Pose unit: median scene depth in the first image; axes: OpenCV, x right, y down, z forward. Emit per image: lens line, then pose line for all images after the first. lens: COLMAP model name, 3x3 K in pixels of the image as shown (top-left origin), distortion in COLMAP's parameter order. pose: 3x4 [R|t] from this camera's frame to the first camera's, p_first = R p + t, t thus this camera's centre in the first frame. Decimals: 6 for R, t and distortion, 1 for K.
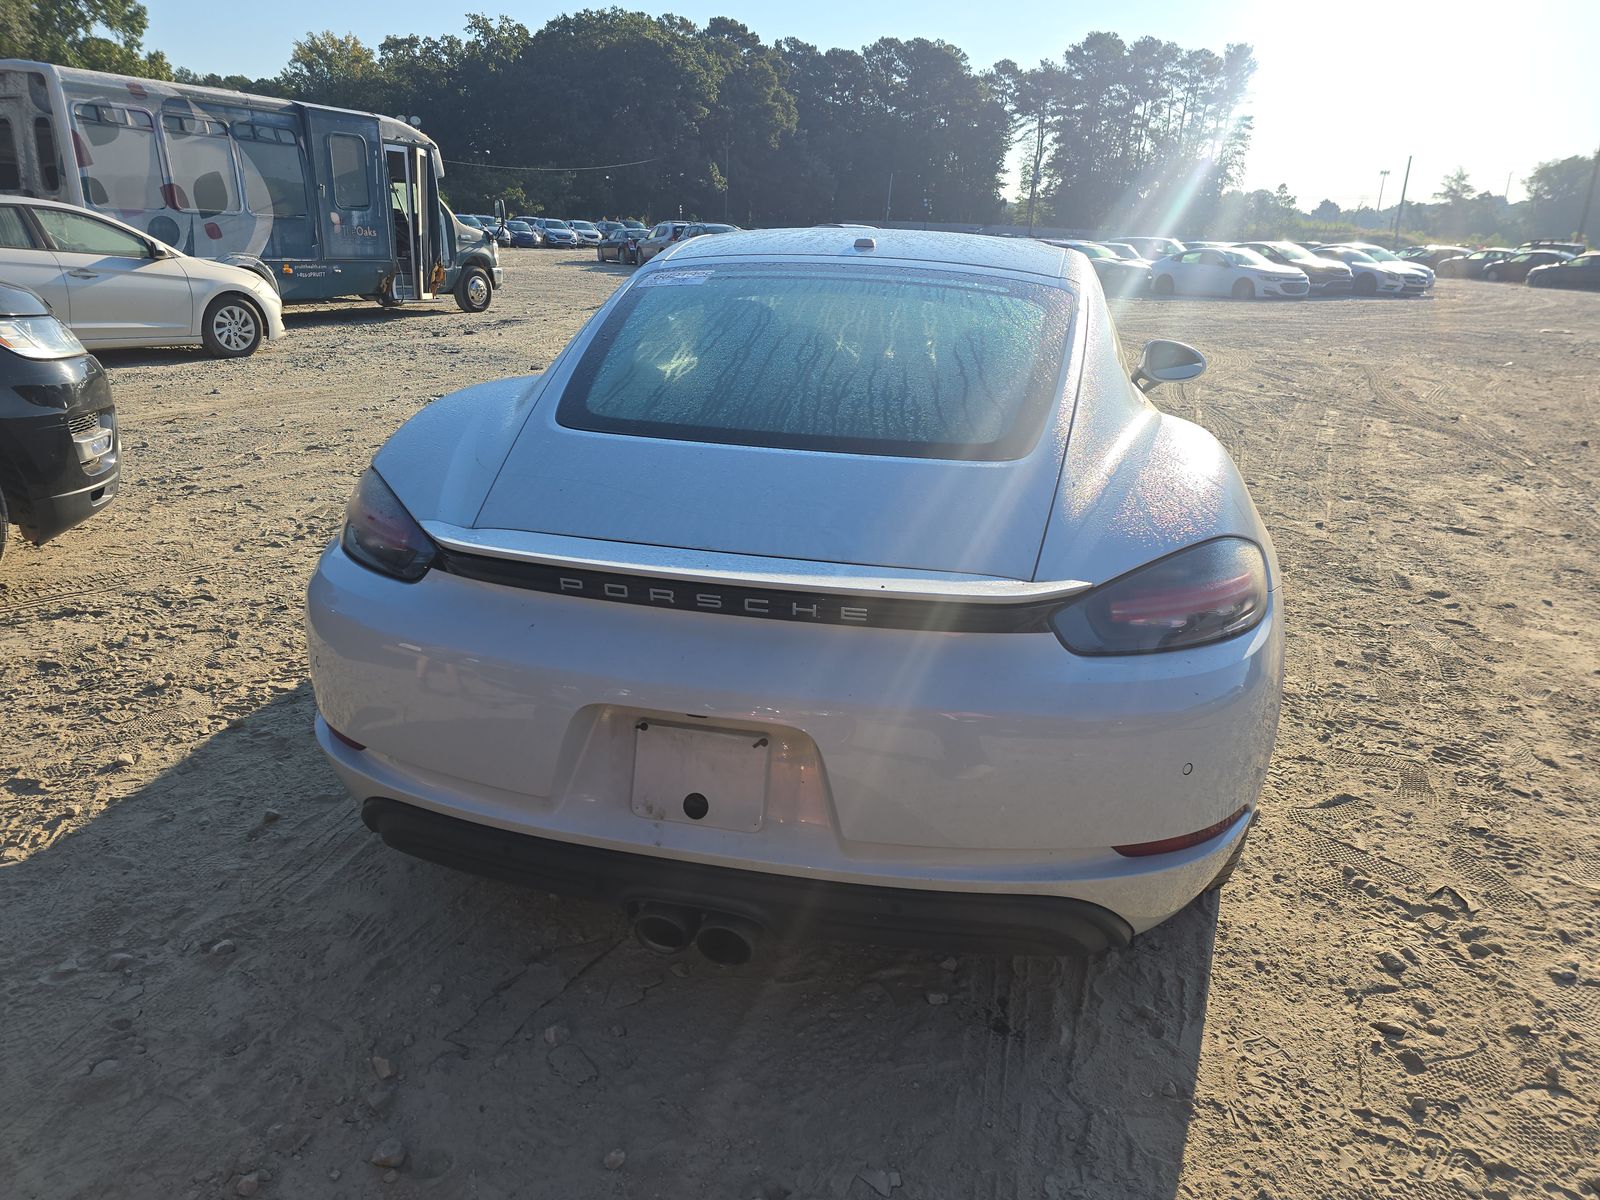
lens RADIAL K [[1068.1, 0, 788.7], [0, 1068.1, 602.6], [0, 0, 1]] dist [0.050463, -0.058615]
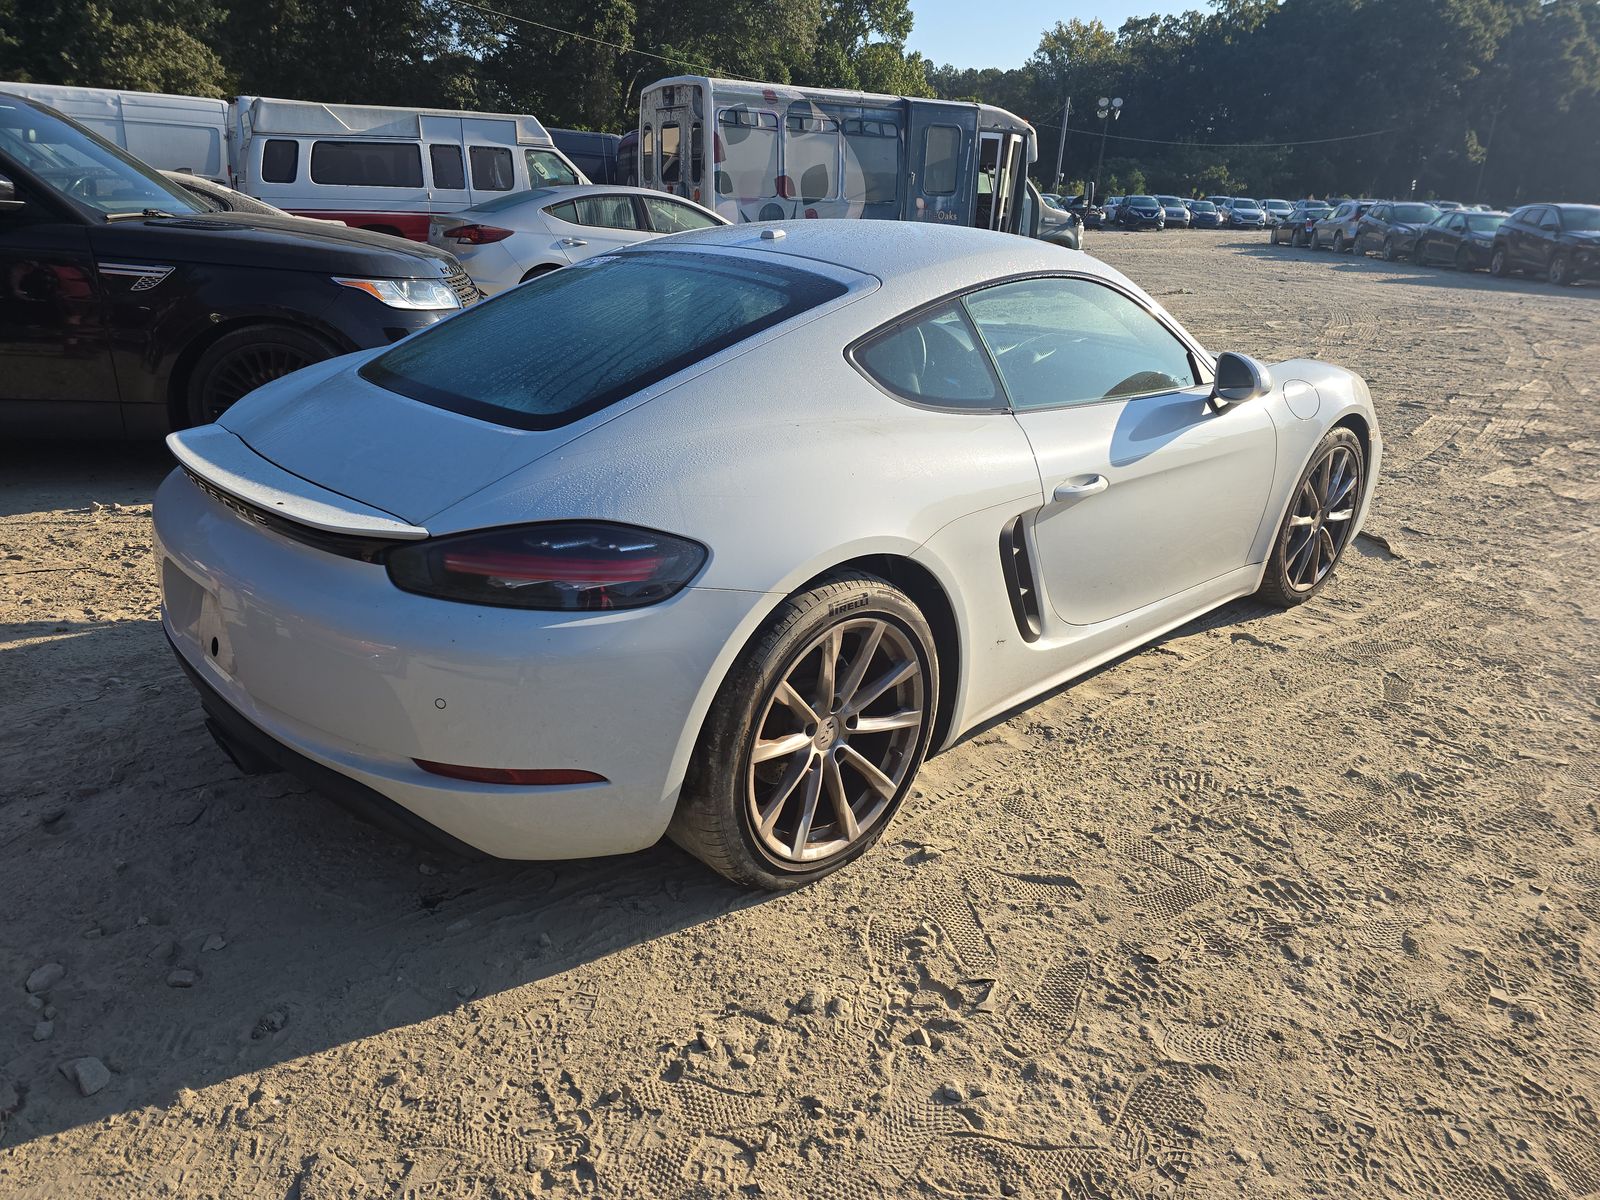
lens RADIAL K [[1068.1, 0, 788.7], [0, 1068.1, 602.6], [0, 0, 1]] dist [0.050463, -0.058615]
pose [[0.821347, 0.194330, -0.536306, 0.126327], [-0.185799, 0.980050, 0.070571, -0.009888], [0.539321, 0.041682, 0.841068, 0.023167]]
